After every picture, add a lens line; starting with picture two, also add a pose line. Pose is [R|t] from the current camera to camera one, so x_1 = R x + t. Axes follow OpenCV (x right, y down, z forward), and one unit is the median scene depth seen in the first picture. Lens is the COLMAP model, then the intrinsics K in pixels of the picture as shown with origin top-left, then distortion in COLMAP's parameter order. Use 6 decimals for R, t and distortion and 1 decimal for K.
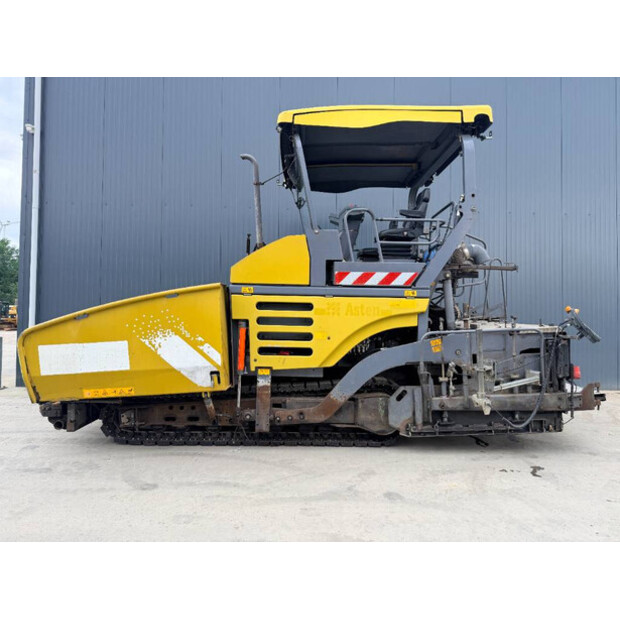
lens RADIAL K [[434.6, 0, 308.7], [0, 434.6, 305.8], [0, 0, 1]] dist [0.039438, -0.059942]
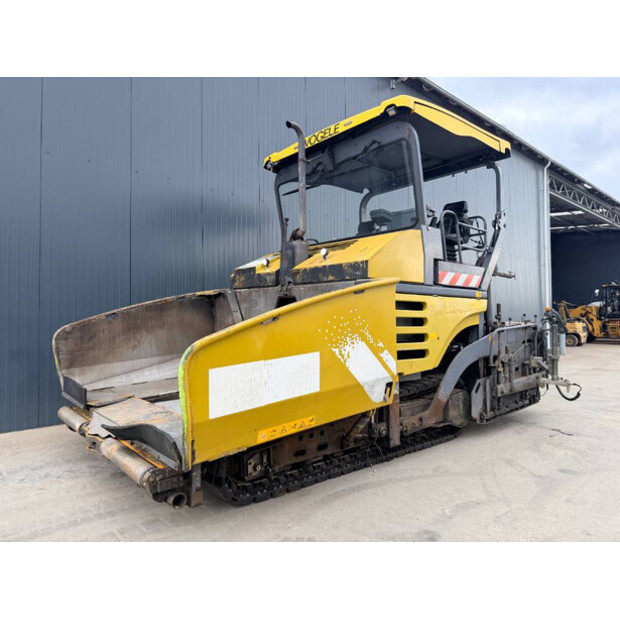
lens RADIAL K [[434.6, 0, 311.0], [0, 434.6, 308.3], [0, 0, 1]] dist [0.039438, -0.059942]
pose [[0.771900, 0.003609, 0.635733, -0.810411], [-0.004081, 0.999991, -0.000722, 0.008418], [-0.635731, -0.002037, 0.771908, 0.419680]]
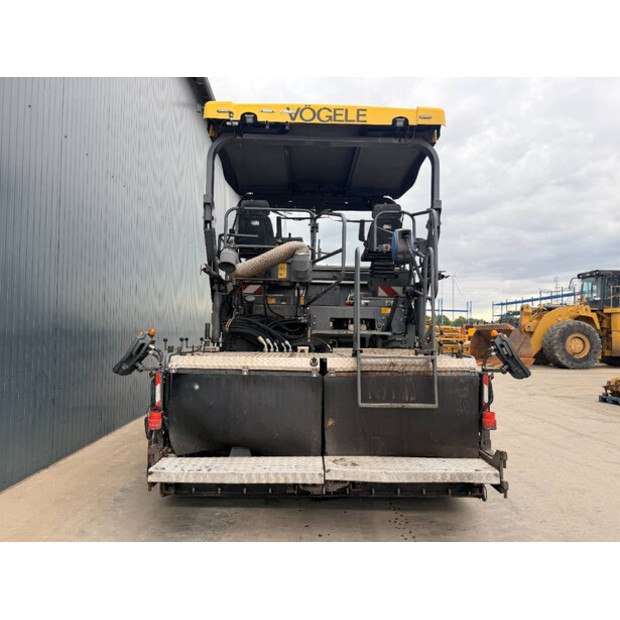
lens RADIAL K [[434.6, 0, 312.6], [0, 434.6, 309.9], [0, 0, 1]] dist [0.039438, -0.059942]
pose [[0.012901, 0.038228, 0.999186, -1.367554], [-0.034737, 0.998683, -0.037760, 0.006518], [-0.999313, -0.034221, 0.014212, 1.228189]]
